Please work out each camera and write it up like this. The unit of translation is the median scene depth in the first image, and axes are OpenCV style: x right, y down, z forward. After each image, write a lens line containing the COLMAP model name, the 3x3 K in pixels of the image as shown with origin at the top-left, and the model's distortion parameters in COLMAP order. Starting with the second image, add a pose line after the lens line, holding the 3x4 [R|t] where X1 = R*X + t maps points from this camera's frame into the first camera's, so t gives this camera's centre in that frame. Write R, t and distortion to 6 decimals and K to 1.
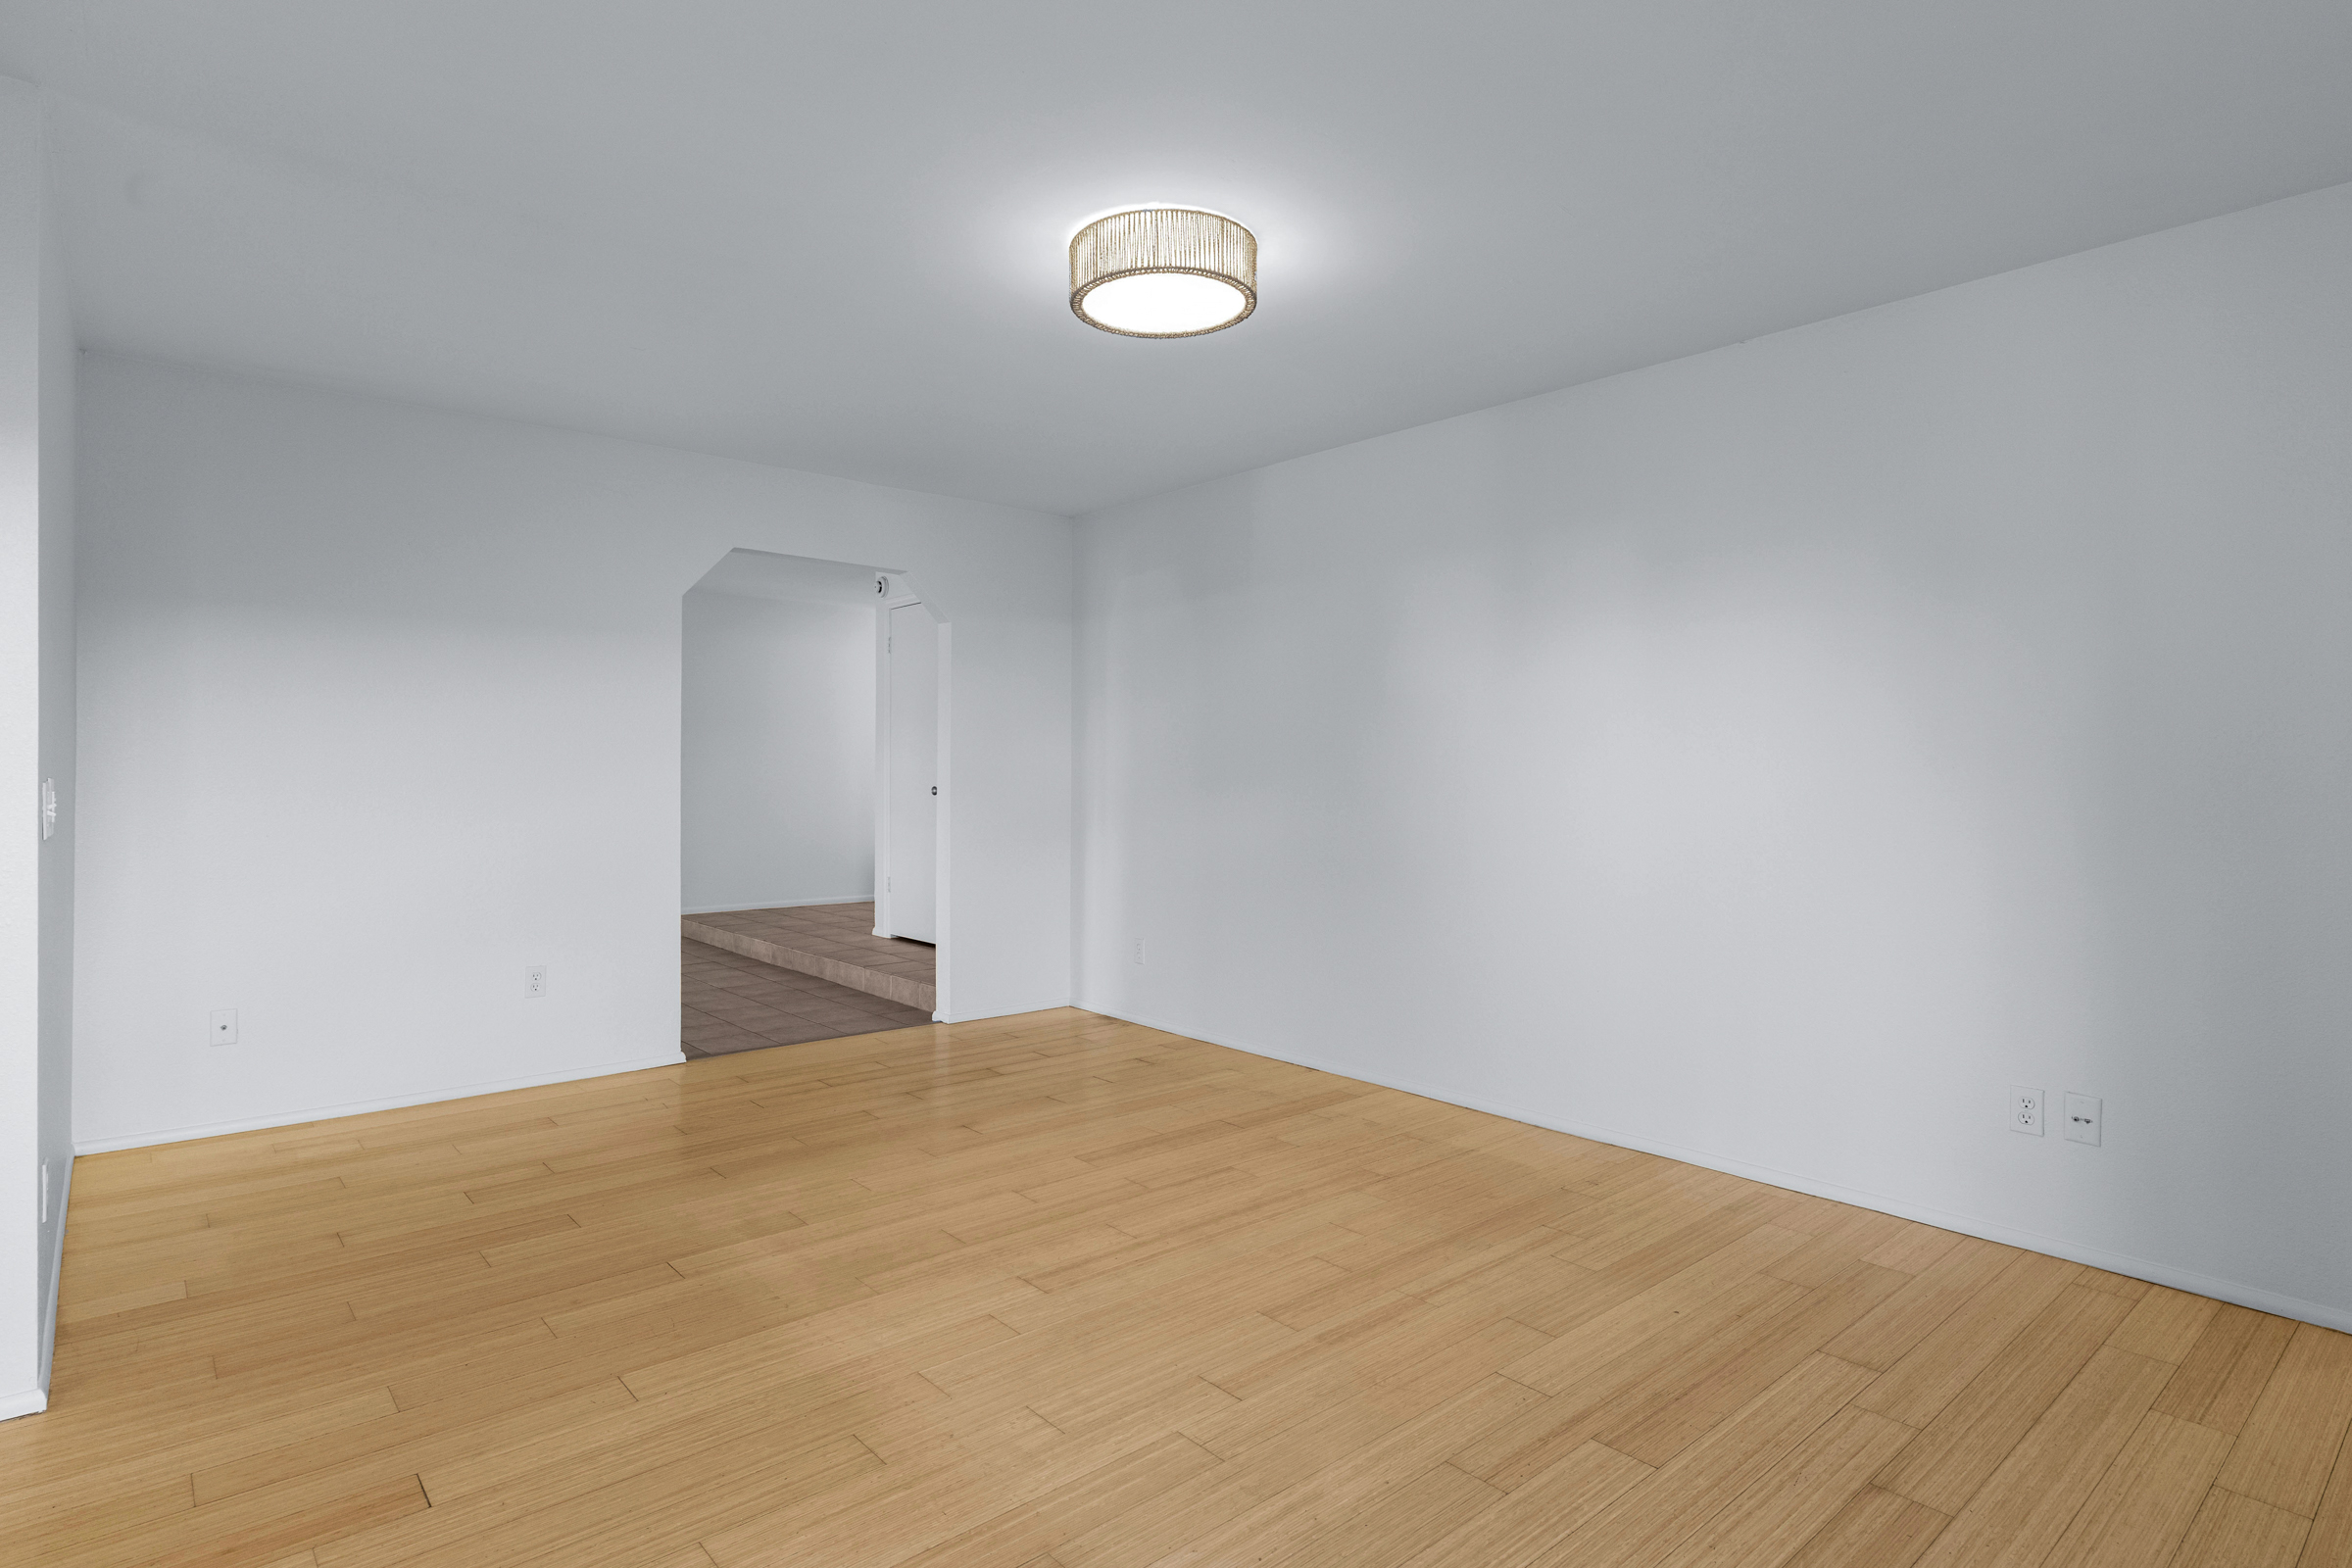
lens RADIAL K [[1212.6, 0, 1174.8], [0, 1212.6, 776.1], [0, 0, 1]] dist [0.001574, -0.000411]
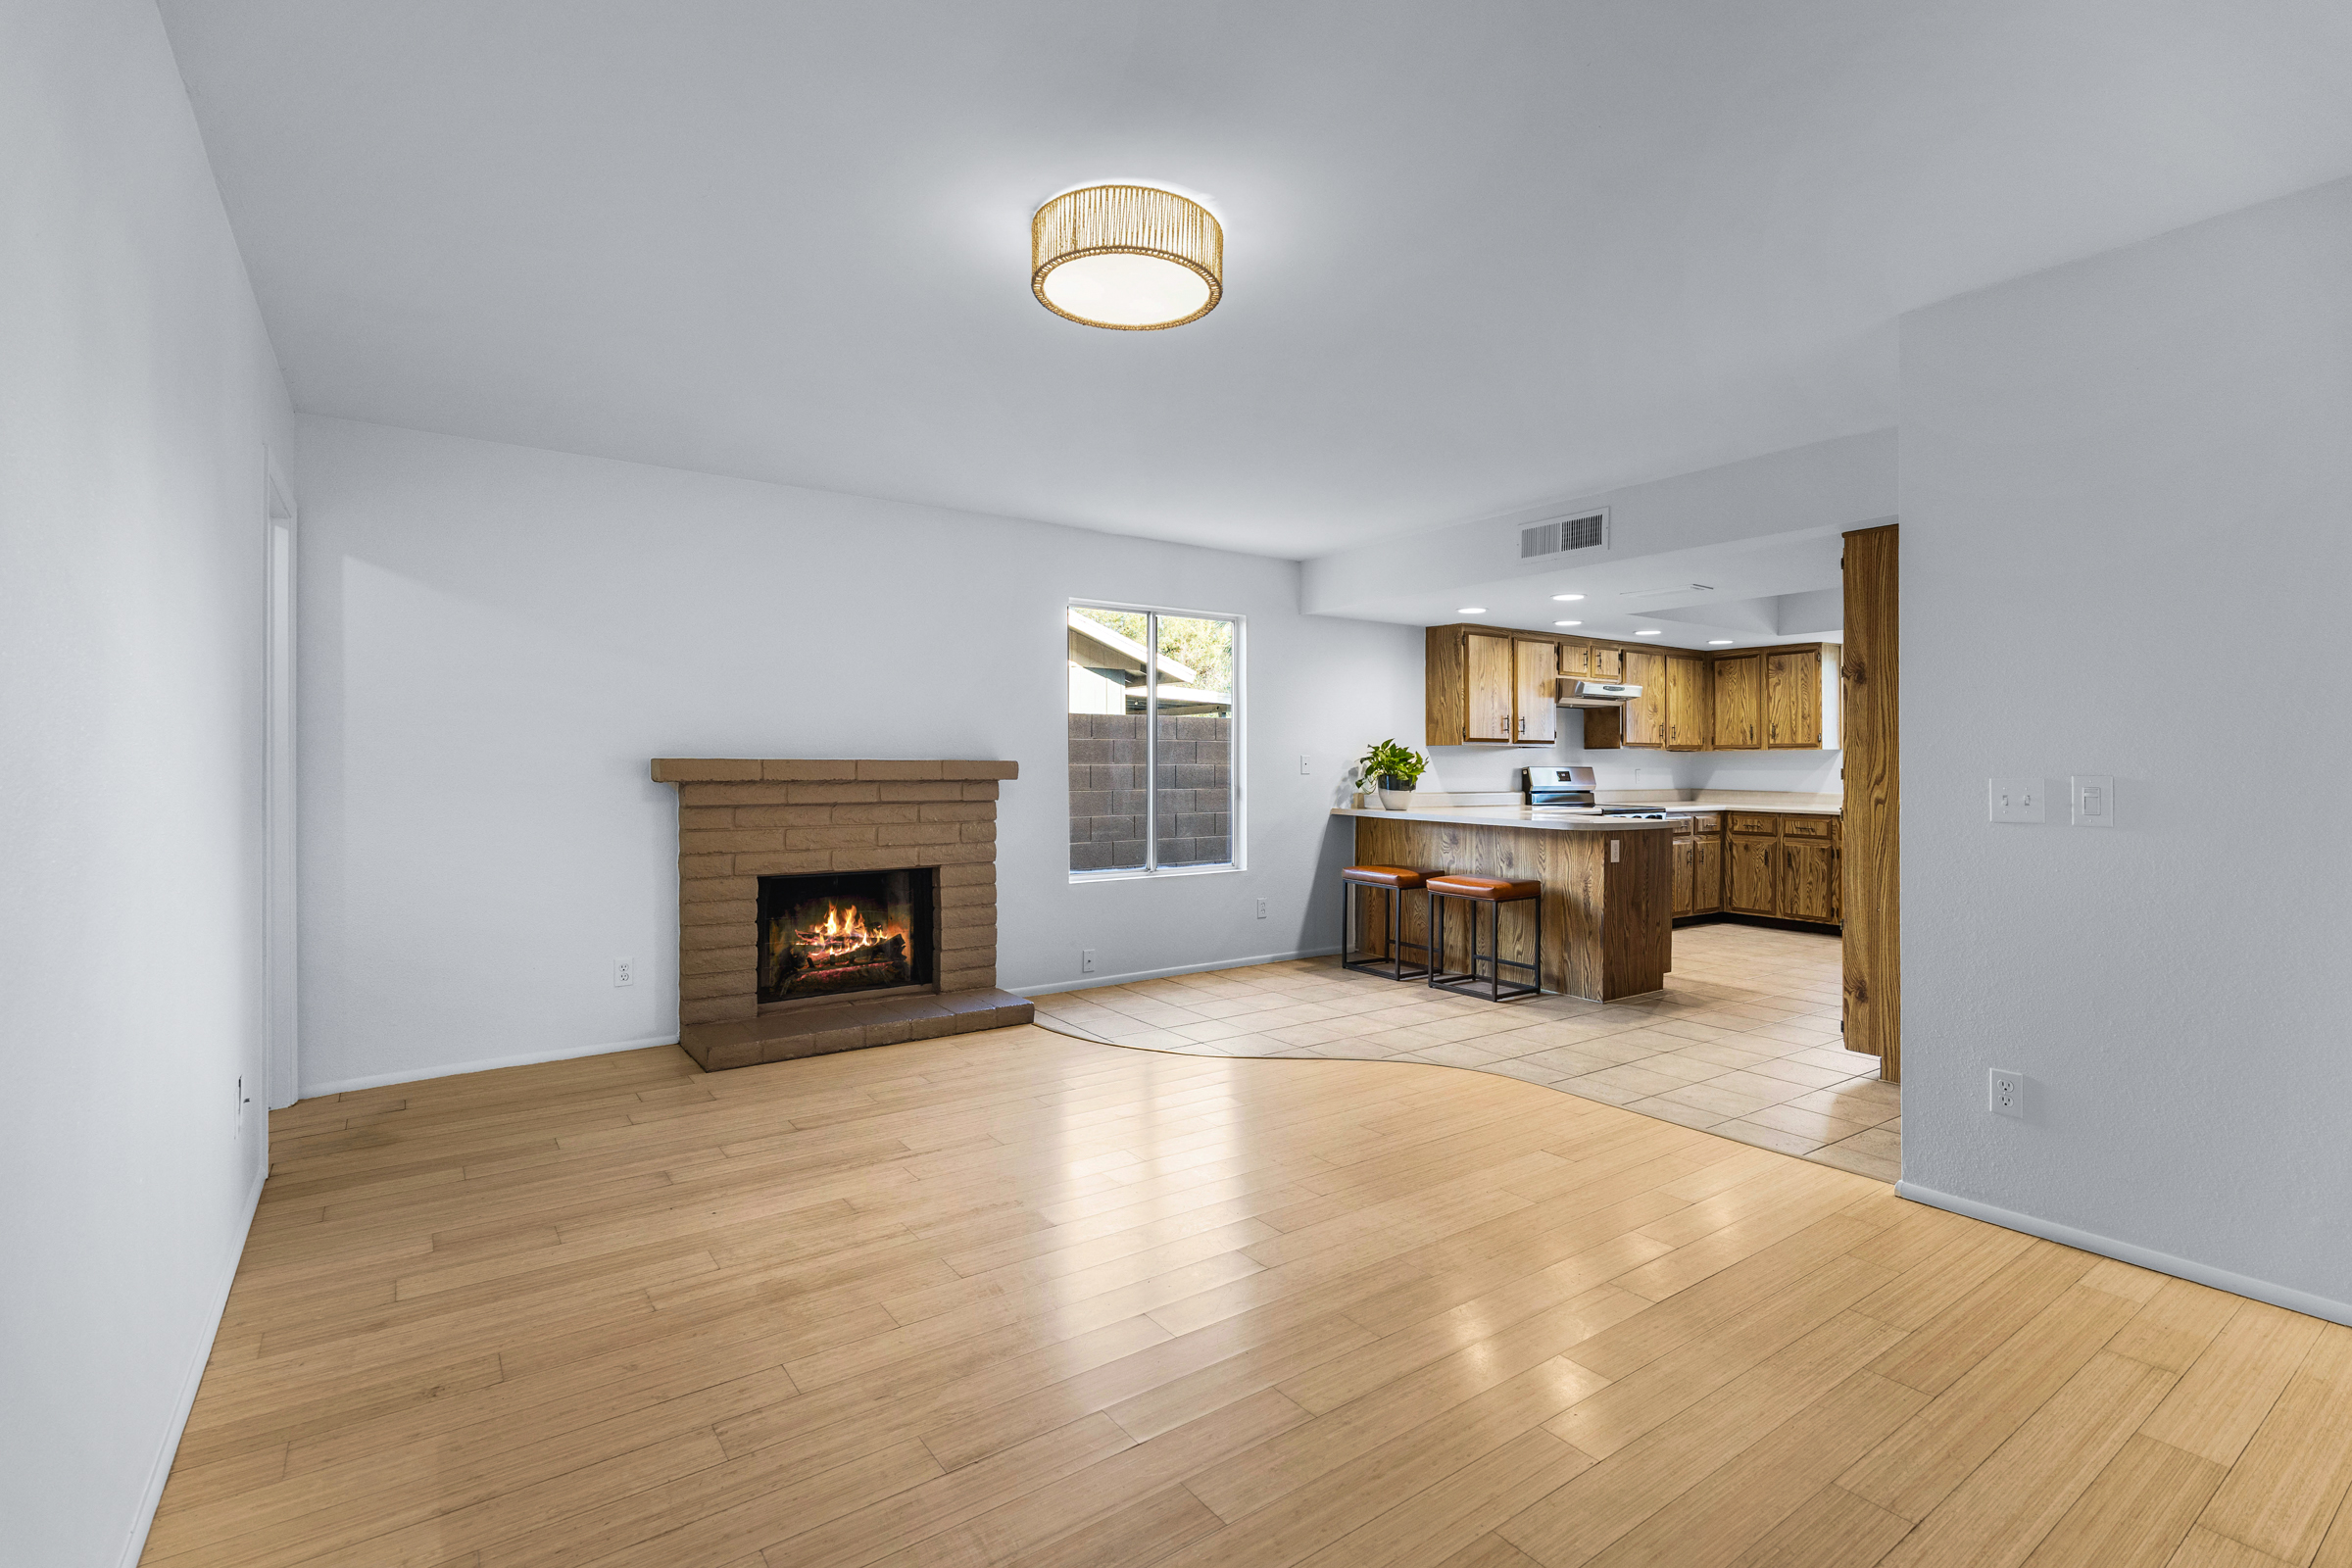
lens RADIAL K [[1086.4, 0, 1177.4], [0, 1086.4, 766.0], [0, 0, 1]] dist [0.003720, 0.001914]
pose [[-0.995439, -0.004835, 0.095275, -0.139133], [-0.004058, 0.999957, 0.008346, -0.013404], [-0.095311, 0.007921, -0.995416, 1.920514]]
